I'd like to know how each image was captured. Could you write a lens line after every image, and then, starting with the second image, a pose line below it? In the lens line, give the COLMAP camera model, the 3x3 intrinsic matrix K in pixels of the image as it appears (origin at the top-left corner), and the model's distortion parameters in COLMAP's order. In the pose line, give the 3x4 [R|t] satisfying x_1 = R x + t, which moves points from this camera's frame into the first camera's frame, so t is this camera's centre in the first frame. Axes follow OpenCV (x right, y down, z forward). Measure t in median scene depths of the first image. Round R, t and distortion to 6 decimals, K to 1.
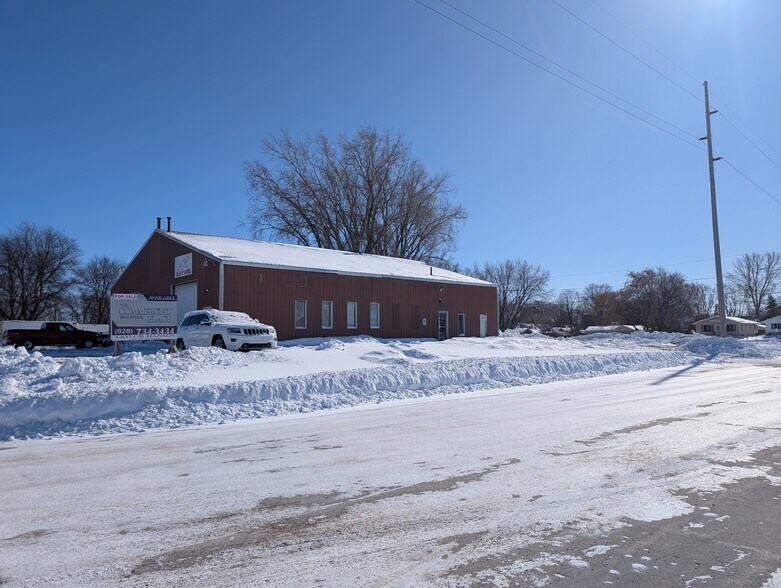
lens RADIAL K [[561.6, 0, 397.3], [0, 561.6, 285.1], [0, 0, 1]] dist [0.046752, -0.057276]
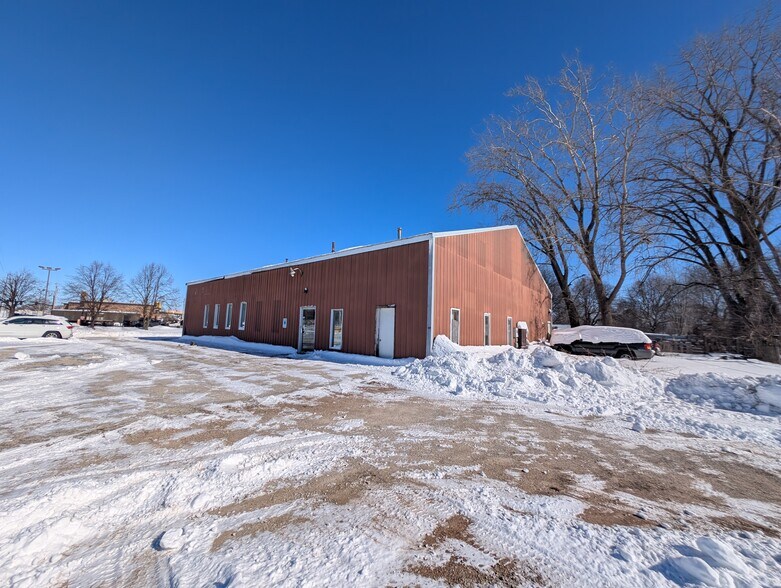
lens RADIAL K [[293.0, 0, 390.5], [0, 293.0, 294.0], [0, 0, 1]] dist [0.018468, -0.007652]
pose [[0.140848, -0.091619, -0.985783, 0.289556], [0.058758, 0.994727, -0.084055, 0.044774], [0.988286, -0.046083, 0.145489, 0.713157]]
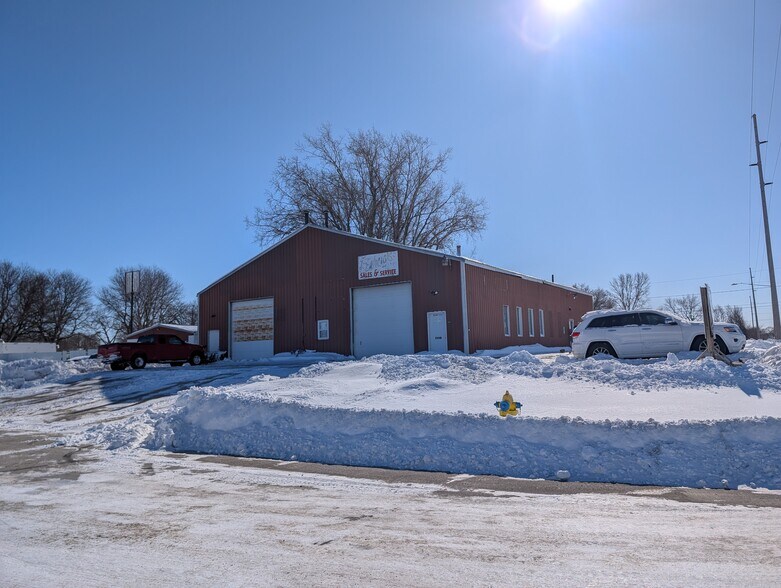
lens RADIAL K [[561.6, 0, 397.3], [0, 561.6, 285.1], [0, 0, 1]] dist [0.046752, -0.057276]
pose [[0.964874, 0.013144, 0.262384, -0.322746], [-0.005258, 0.999514, -0.030734, 0.012692], [-0.262660, 0.028275, 0.964474, 0.085096]]
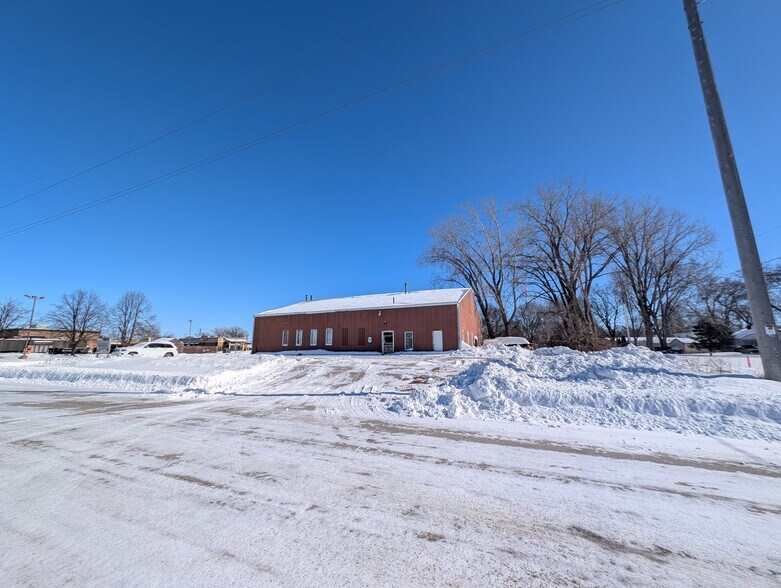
lens RADIAL K [[293.0, 0, 390.5], [0, 293.0, 294.0], [0, 0, 1]] dist [0.018468, -0.007652]
pose [[0.411622, -0.153709, -0.898299, 0.478374], [0.085356, 0.987844, -0.129919, 0.034811], [0.907349, -0.023197, 0.419739, 0.494718]]
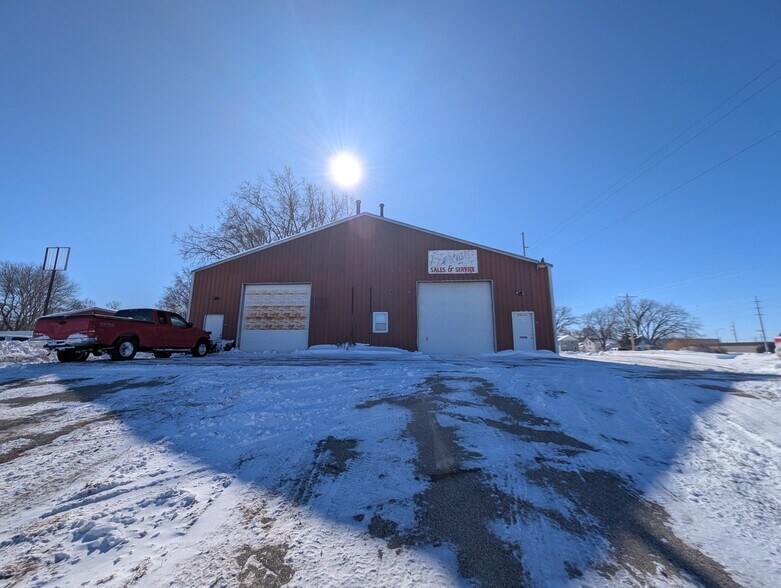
lens RADIAL K [[296.7, 0, 390.7], [0, 296.7, 297.5], [0, 0, 1]] dist [0.014084, -0.004840]
pose [[0.728462, 0.135462, 0.671560, -0.419565], [-0.080791, 0.990403, -0.112140, 0.044833], [-0.680306, 0.027434, 0.732415, 0.406859]]
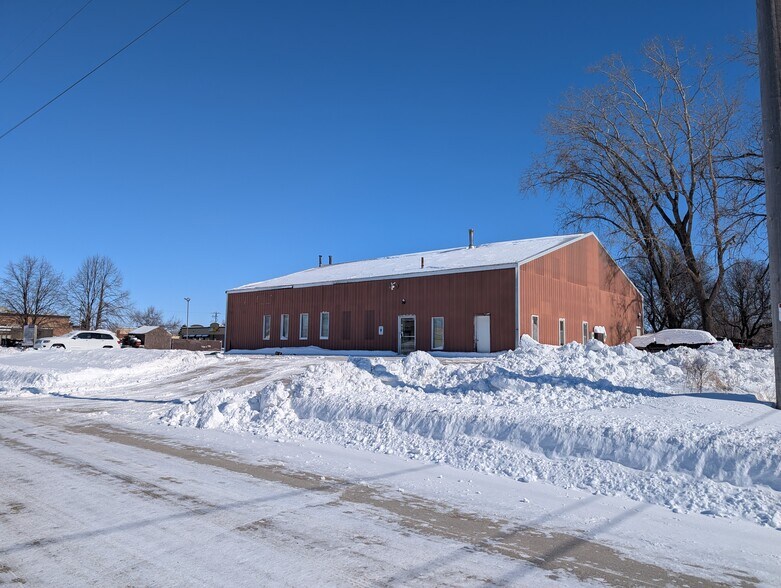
lens RADIAL K [[561.6, 0, 397.3], [0, 561.6, 285.1], [0, 0, 1]] dist [0.046752, -0.057276]
pose [[0.128583, -0.095567, -0.987083, 0.558135], [0.076827, 0.993314, -0.086162, 0.047252], [0.988718, -0.064756, 0.135066, 0.607023]]
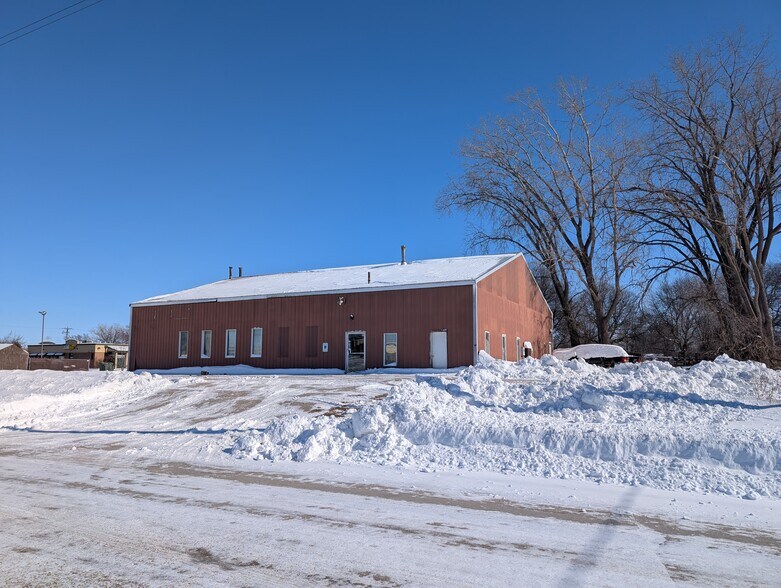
lens RADIAL K [[561.6, 0, 397.3], [0, 561.6, 285.1], [0, 0, 1]] dist [0.046752, -0.057276]
pose [[0.360461, -0.118083, -0.925270, 0.529548], [0.081747, 0.992137, -0.094770, 0.040850], [0.929185, -0.041477, 0.367279, 0.537423]]
